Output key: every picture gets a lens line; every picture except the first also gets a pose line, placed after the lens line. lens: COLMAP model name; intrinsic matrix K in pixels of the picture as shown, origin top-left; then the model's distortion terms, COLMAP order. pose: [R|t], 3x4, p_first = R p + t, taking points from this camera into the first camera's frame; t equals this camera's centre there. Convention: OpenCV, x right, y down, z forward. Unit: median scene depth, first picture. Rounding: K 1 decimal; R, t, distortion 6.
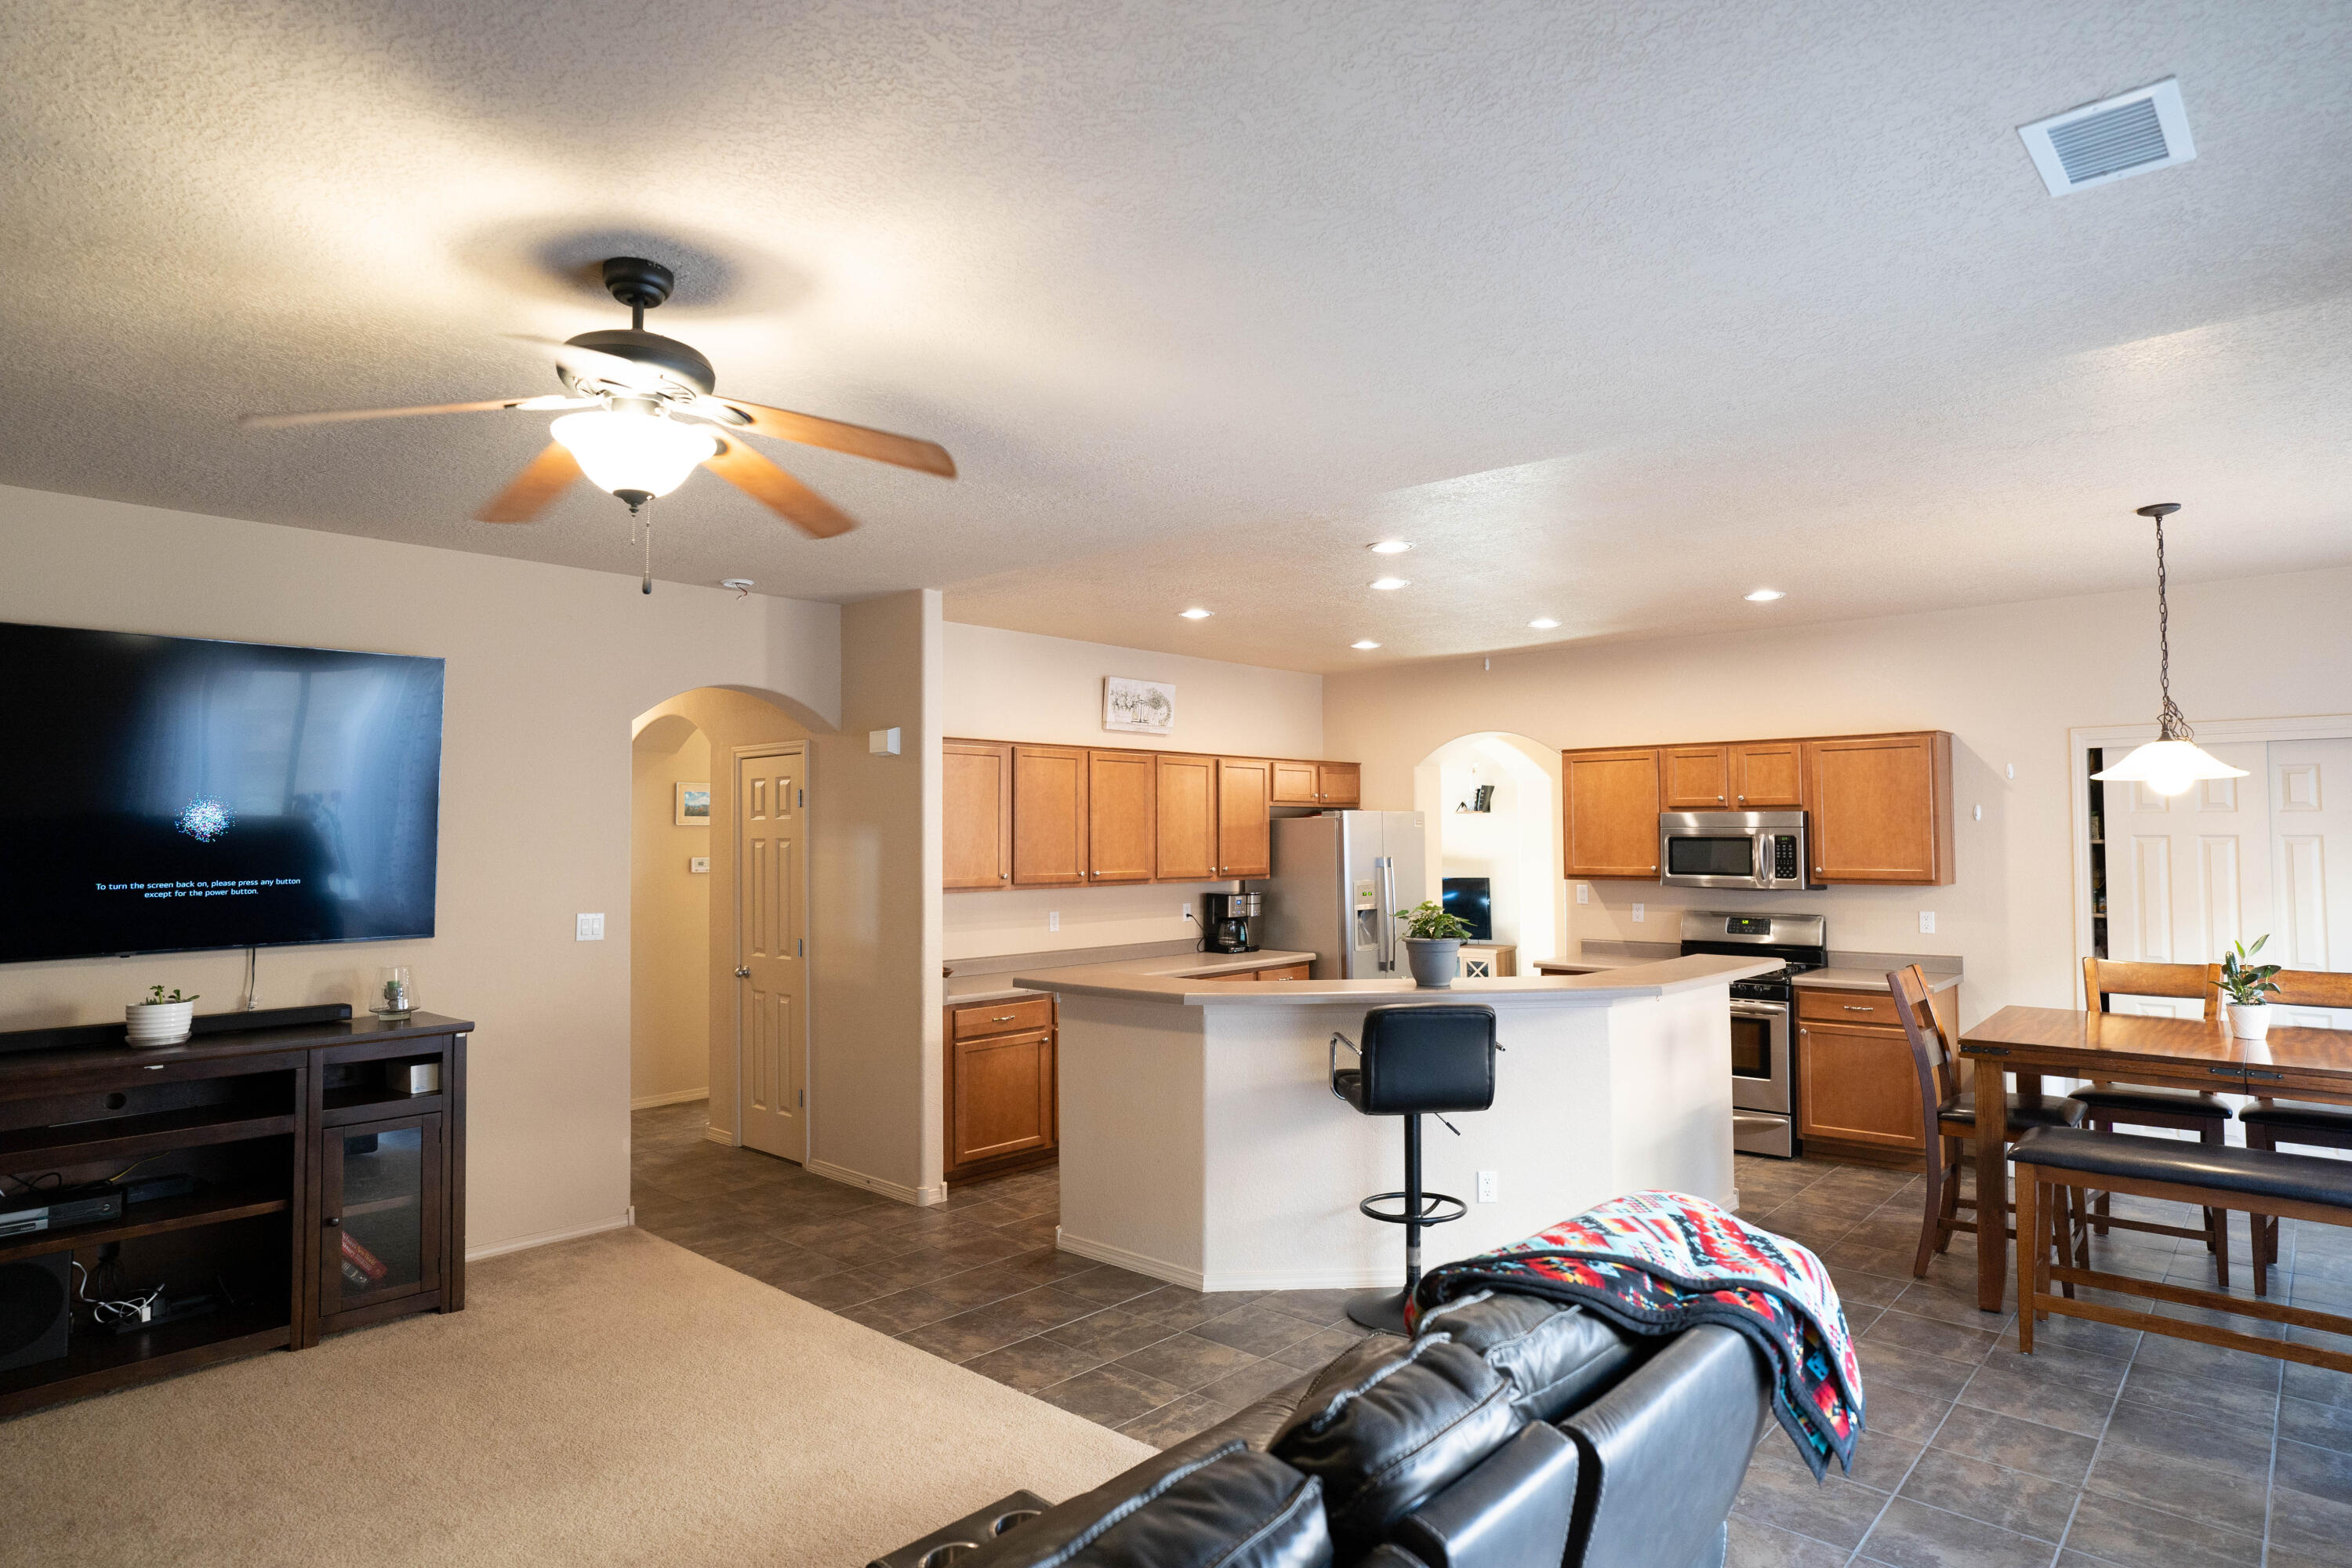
lens RADIAL K [[1306.0, 0, 1175.4], [0, 1306.0, 786.3], [0, 0, 1]] dist [-0.055331, 0.038223]
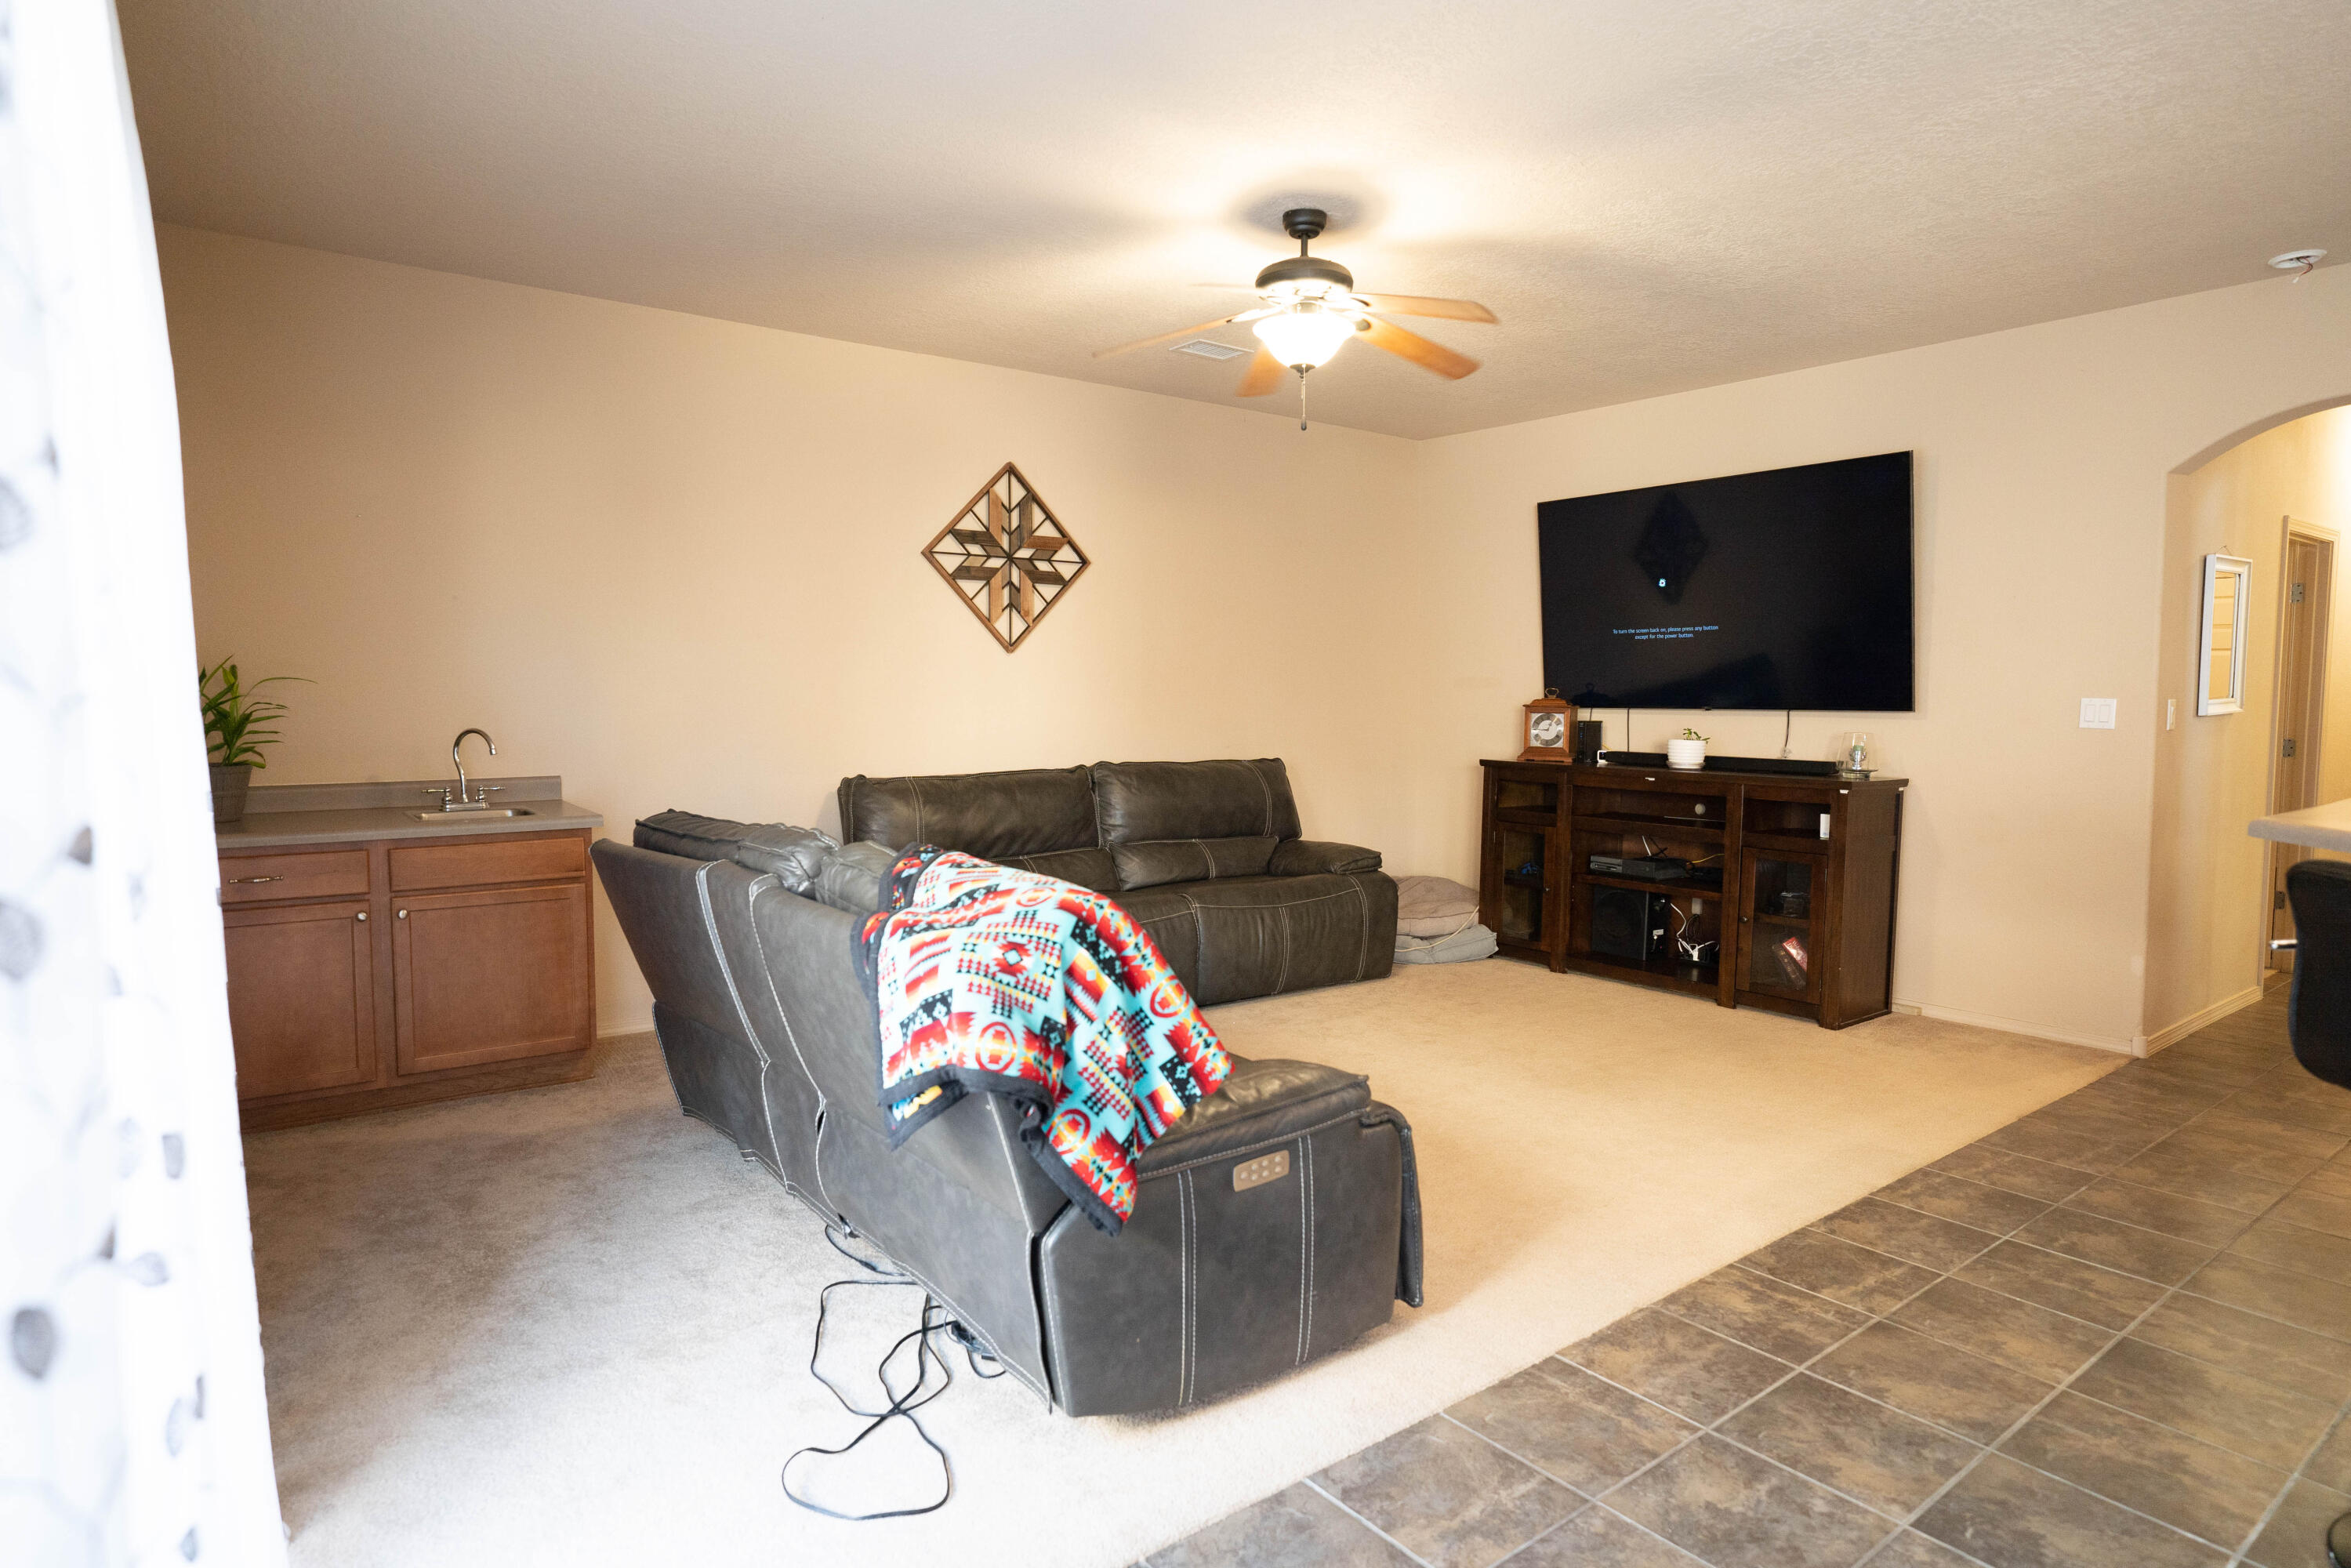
lens RADIAL K [[1305.5, 0, 1174.9], [0, 1305.5, 786.3], [0, 0, 1]] dist [-0.055331, 0.038223]
pose [[-0.185498, 0.074780, -0.979795, 0.450837], [0.035420, 0.996961, 0.069385, 0.061219], [0.982006, -0.021833, -0.187582, 0.437624]]
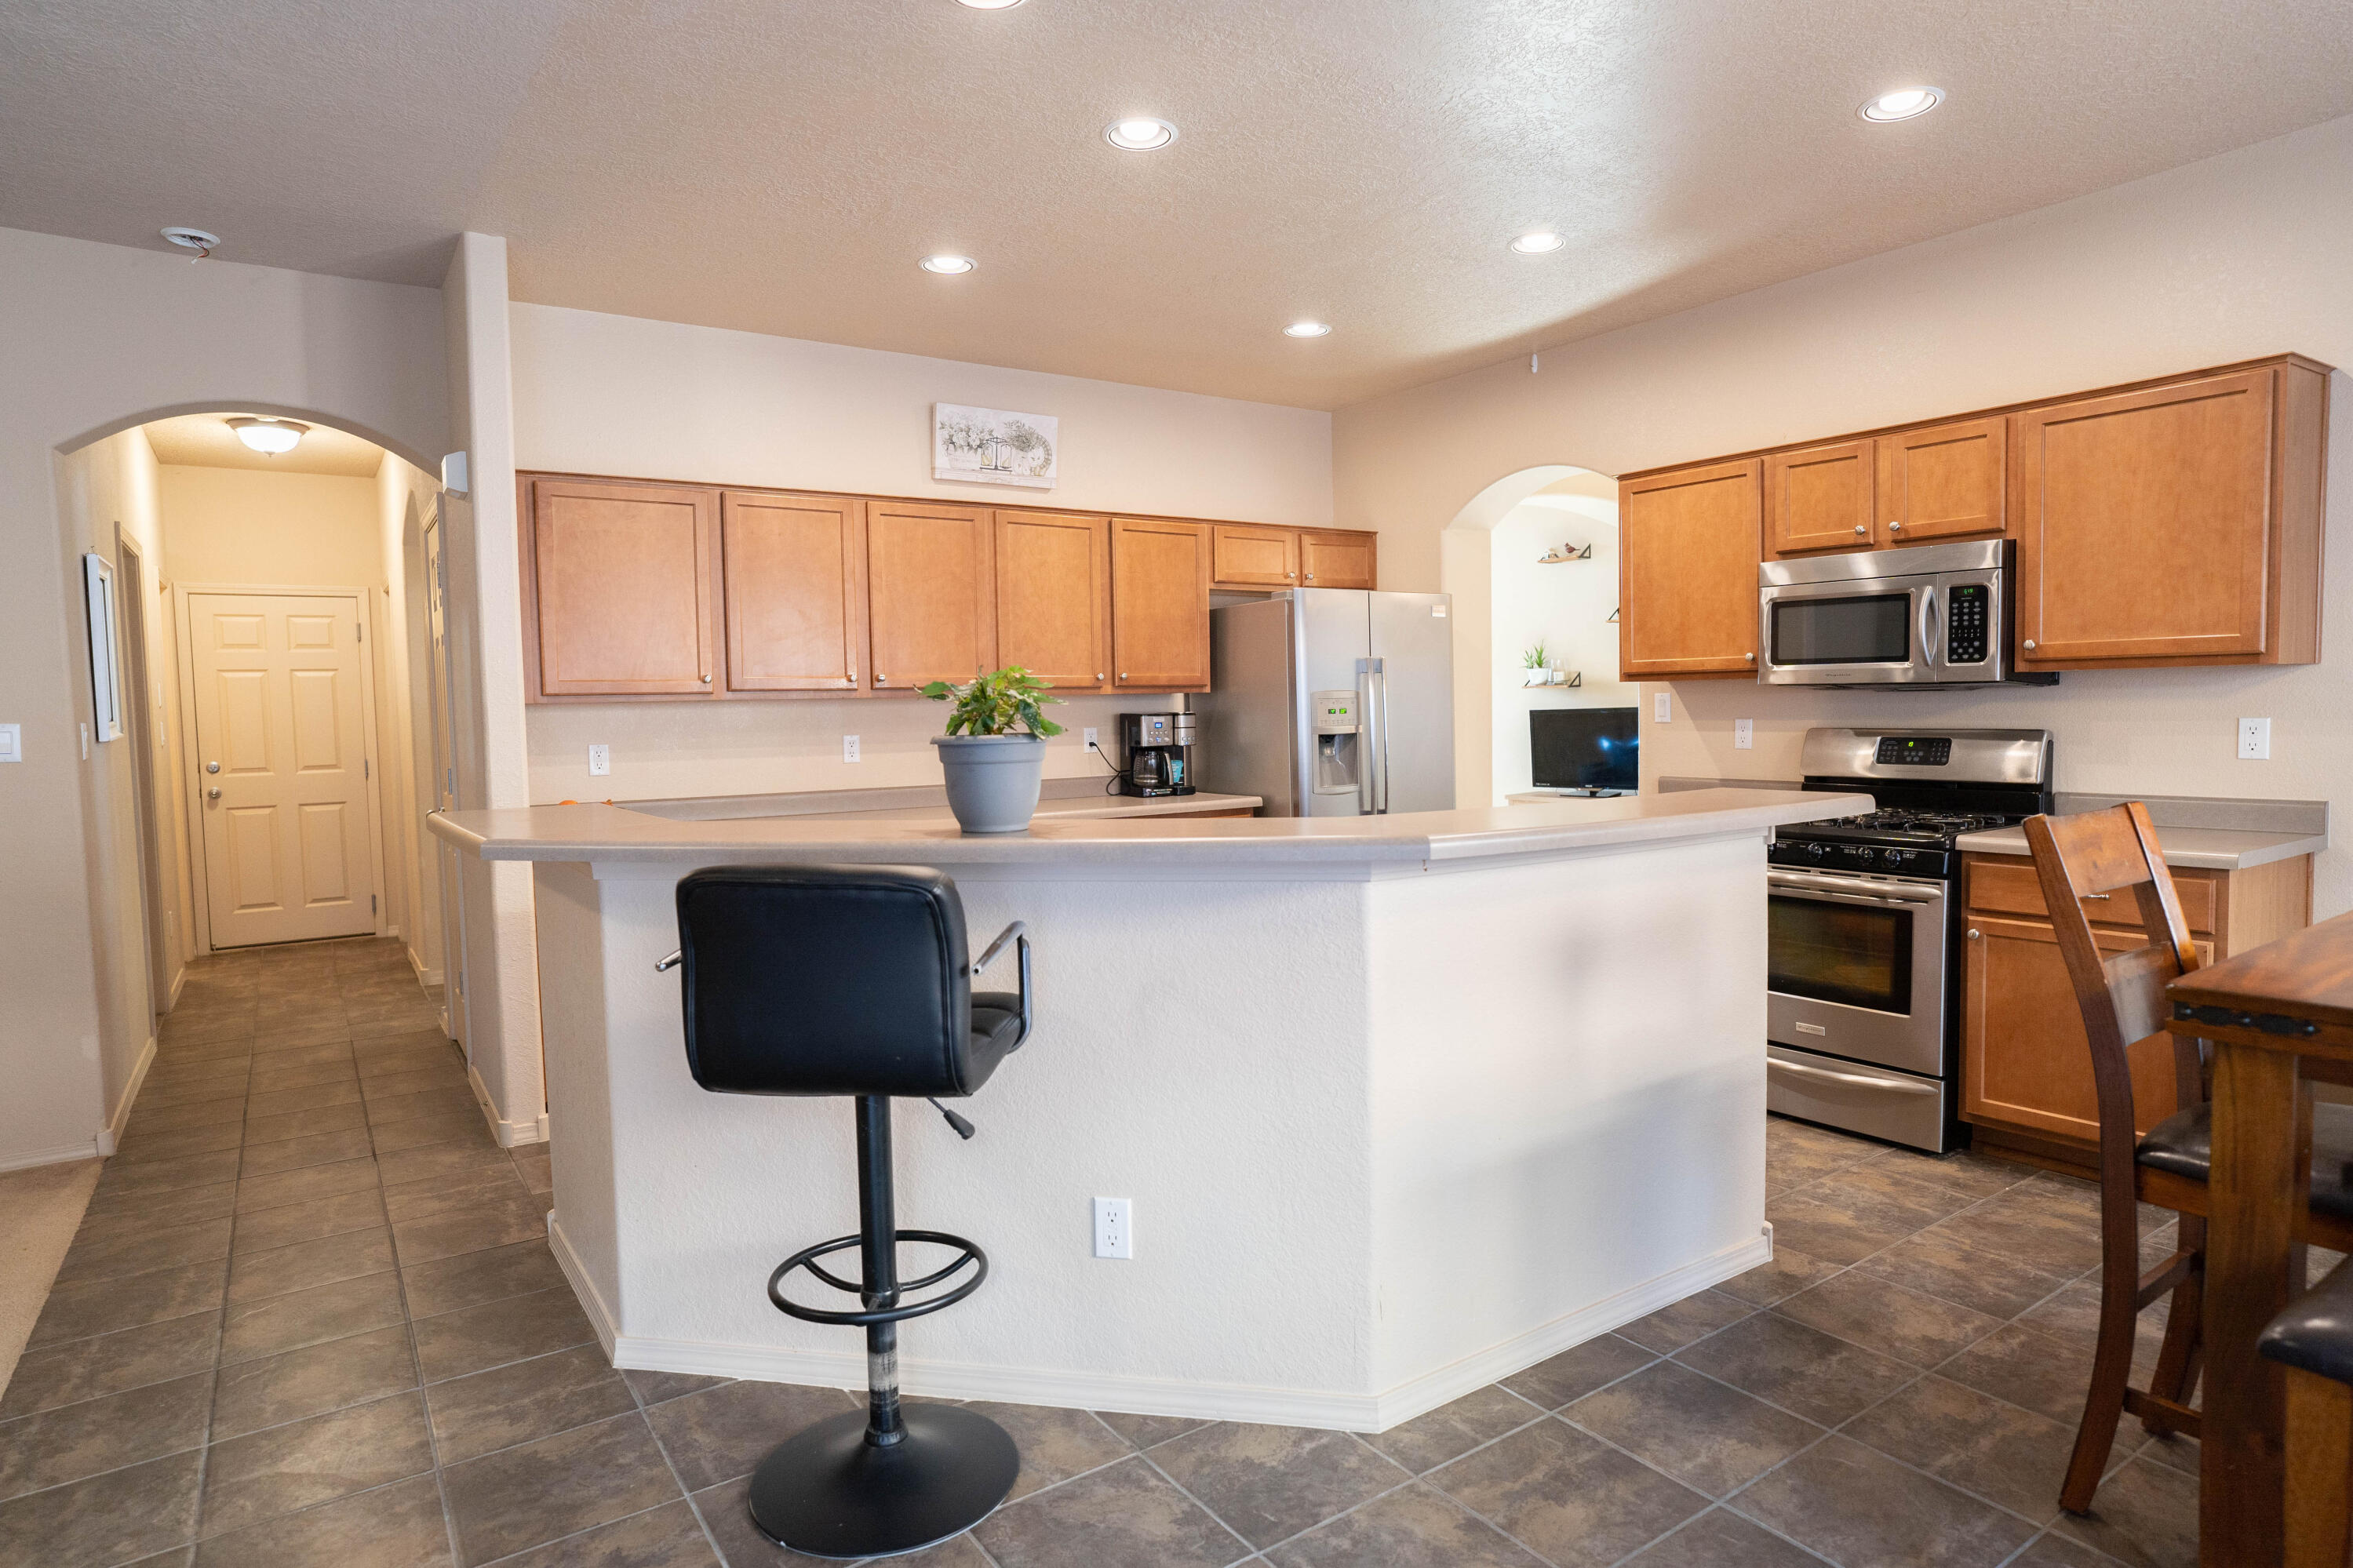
lens RADIAL K [[1317.9, 0, 1176.5], [0, 1317.9, 784.0], [0, 0, 1]] dist [-0.054351, 0.037864]
pose [[0.972920, 0.000889, -0.231142, 0.277792], [0.022457, 0.994899, 0.098349, 0.062712], [0.230050, -0.100877, 0.967936, 0.382705]]
